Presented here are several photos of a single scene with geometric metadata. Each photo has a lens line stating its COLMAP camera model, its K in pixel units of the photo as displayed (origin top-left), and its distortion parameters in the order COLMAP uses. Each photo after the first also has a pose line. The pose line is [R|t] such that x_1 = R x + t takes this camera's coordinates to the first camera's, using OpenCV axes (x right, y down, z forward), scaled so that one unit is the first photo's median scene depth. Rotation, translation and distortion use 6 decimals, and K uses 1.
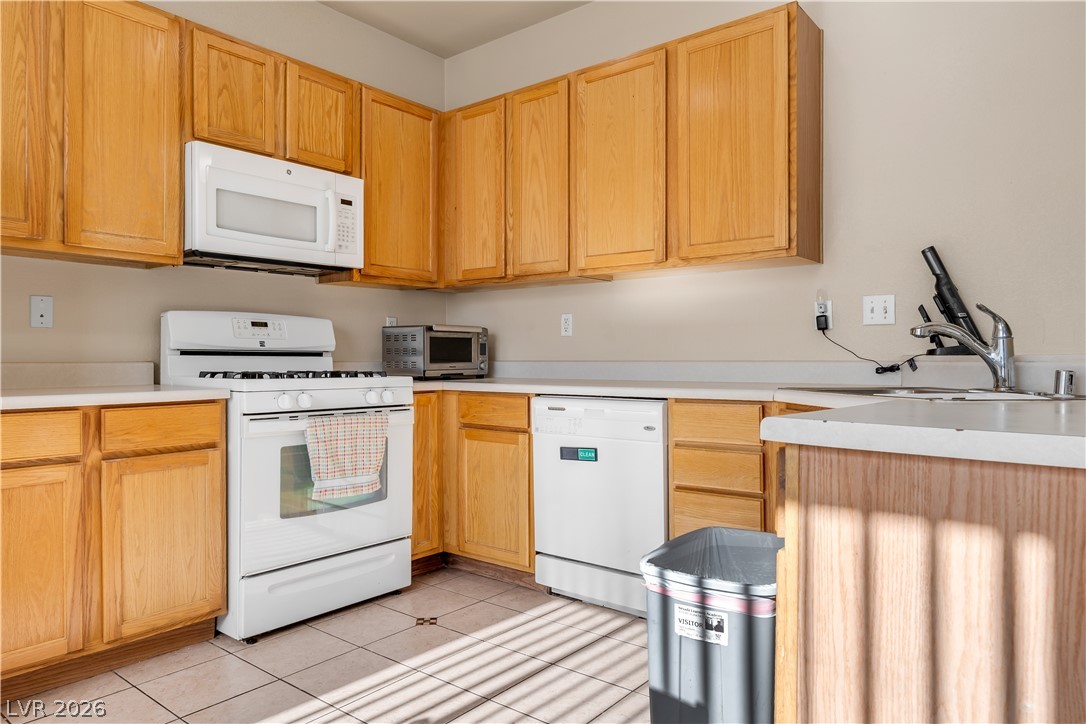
lens RADIAL K [[710.5, 0, 543.0], [0, 710.5, 362.0], [0, 0, 1]] dist [-0.004151, -0.000339]
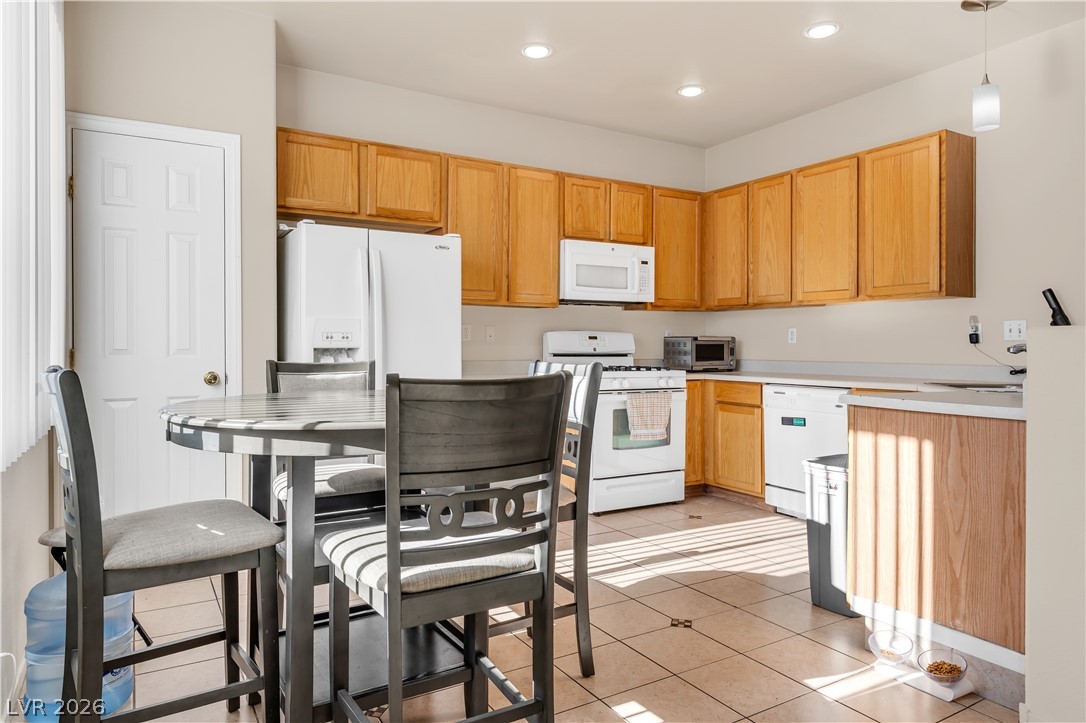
lens RADIAL K [[698.3, 0, 524.1], [0, 698.3, 347.3], [0, 0, 1]] dist [0.004429, 0.000947]
pose [[0.928388, 0.003692, -0.371594, 0.064527], [-0.004310, 0.999990, -0.000831, -0.029397], [0.371588, 0.002373, 0.928395, -0.608093]]
